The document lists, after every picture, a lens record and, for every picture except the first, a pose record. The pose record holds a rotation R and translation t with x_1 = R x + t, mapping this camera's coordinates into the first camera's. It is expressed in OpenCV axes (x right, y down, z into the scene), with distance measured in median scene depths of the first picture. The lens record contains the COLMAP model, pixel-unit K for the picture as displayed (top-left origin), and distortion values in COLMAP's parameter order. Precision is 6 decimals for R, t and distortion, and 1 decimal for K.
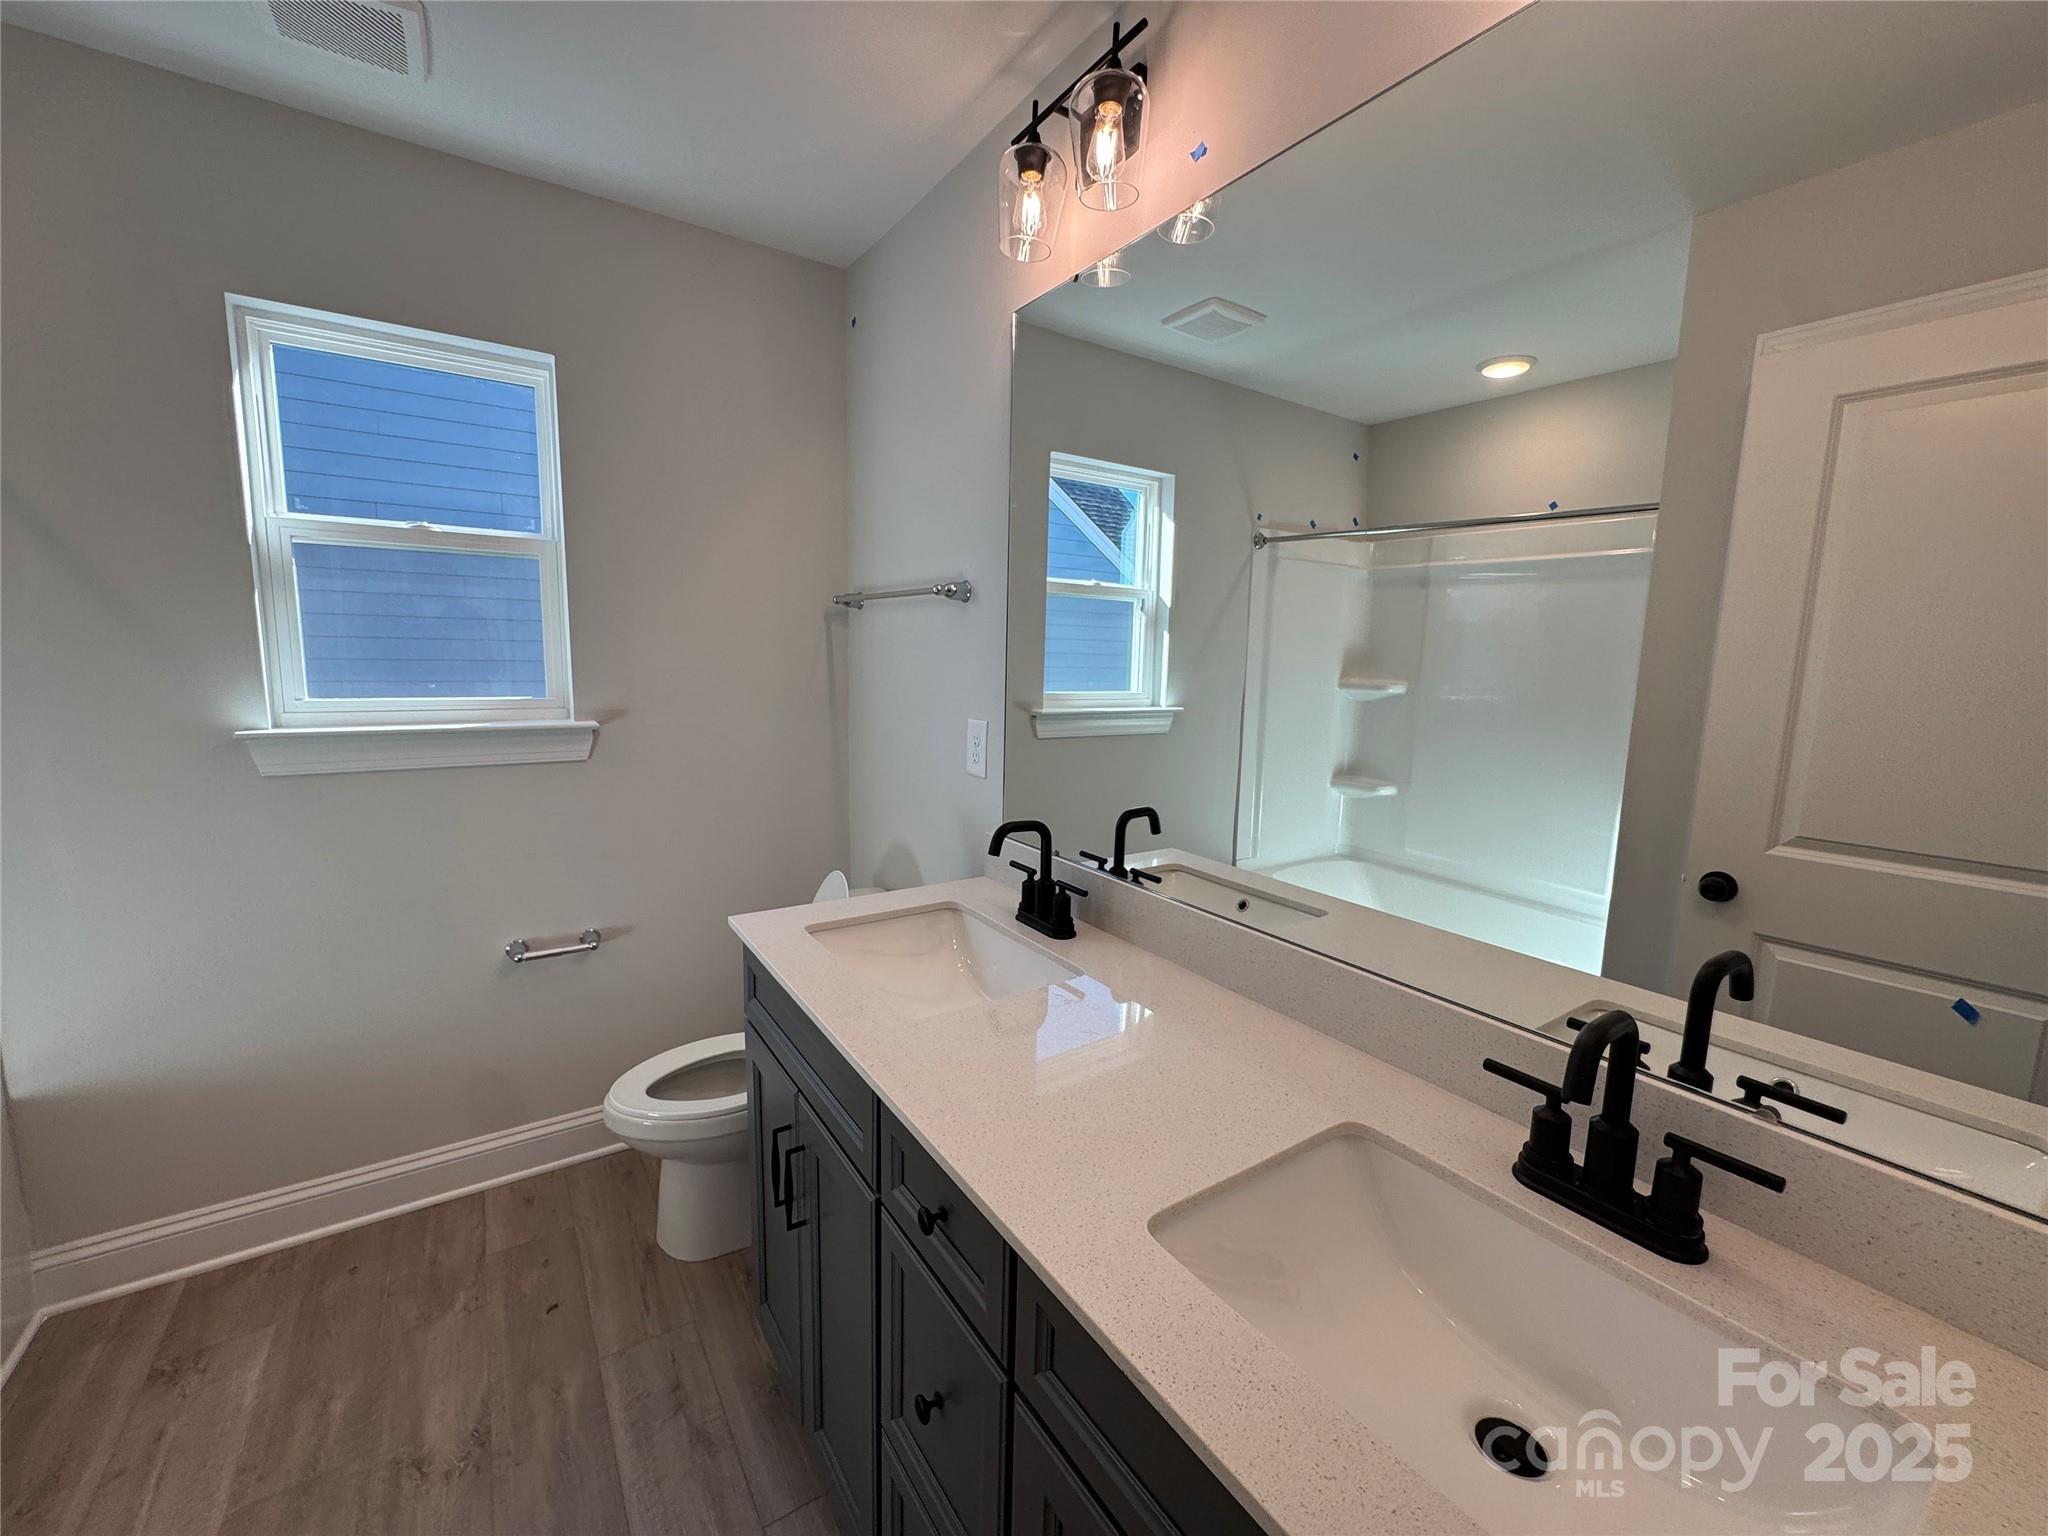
lens RADIAL K [[813.6, 0, 1022.2], [0, 813.6, 758.8], [0, 0, 1]] dist [-0.003665, 0.000508]
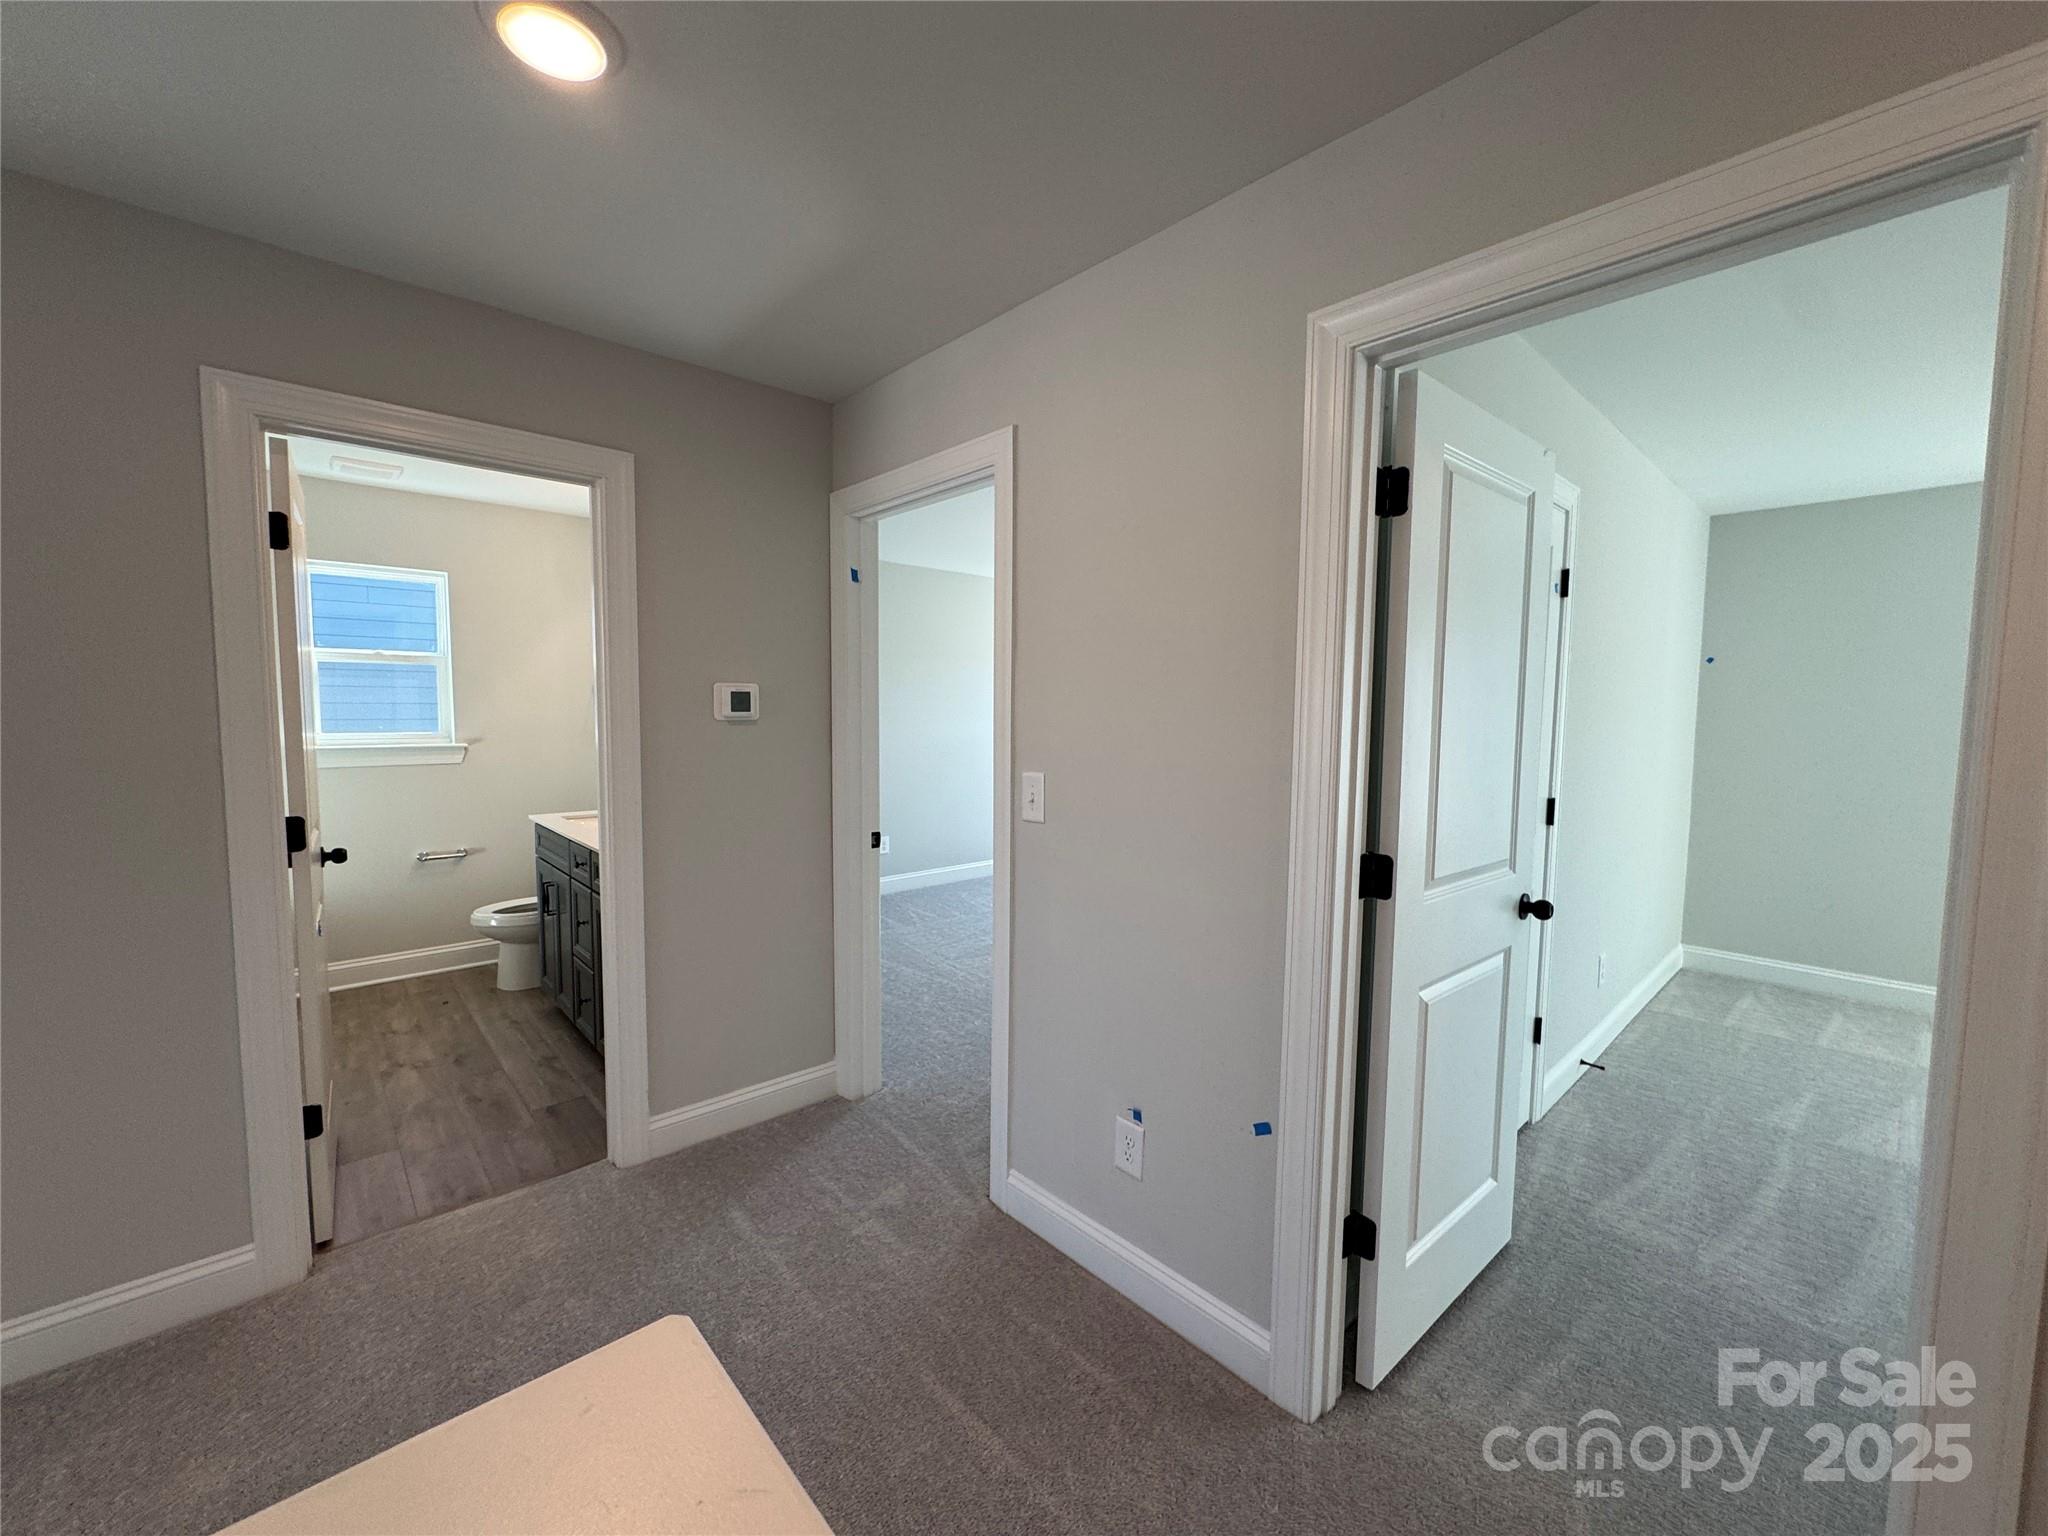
lens RADIAL K [[813.6, 0, 1040.3], [0, 813.6, 758.9], [0, 0, 1]] dist [-0.003665, 0.000508]
pose [[0.987189, -0.018324, 0.158502, 0.608135], [0.026603, 0.998382, -0.050265, 0.141361], [-0.157325, 0.053838, 0.986078, -1.309037]]
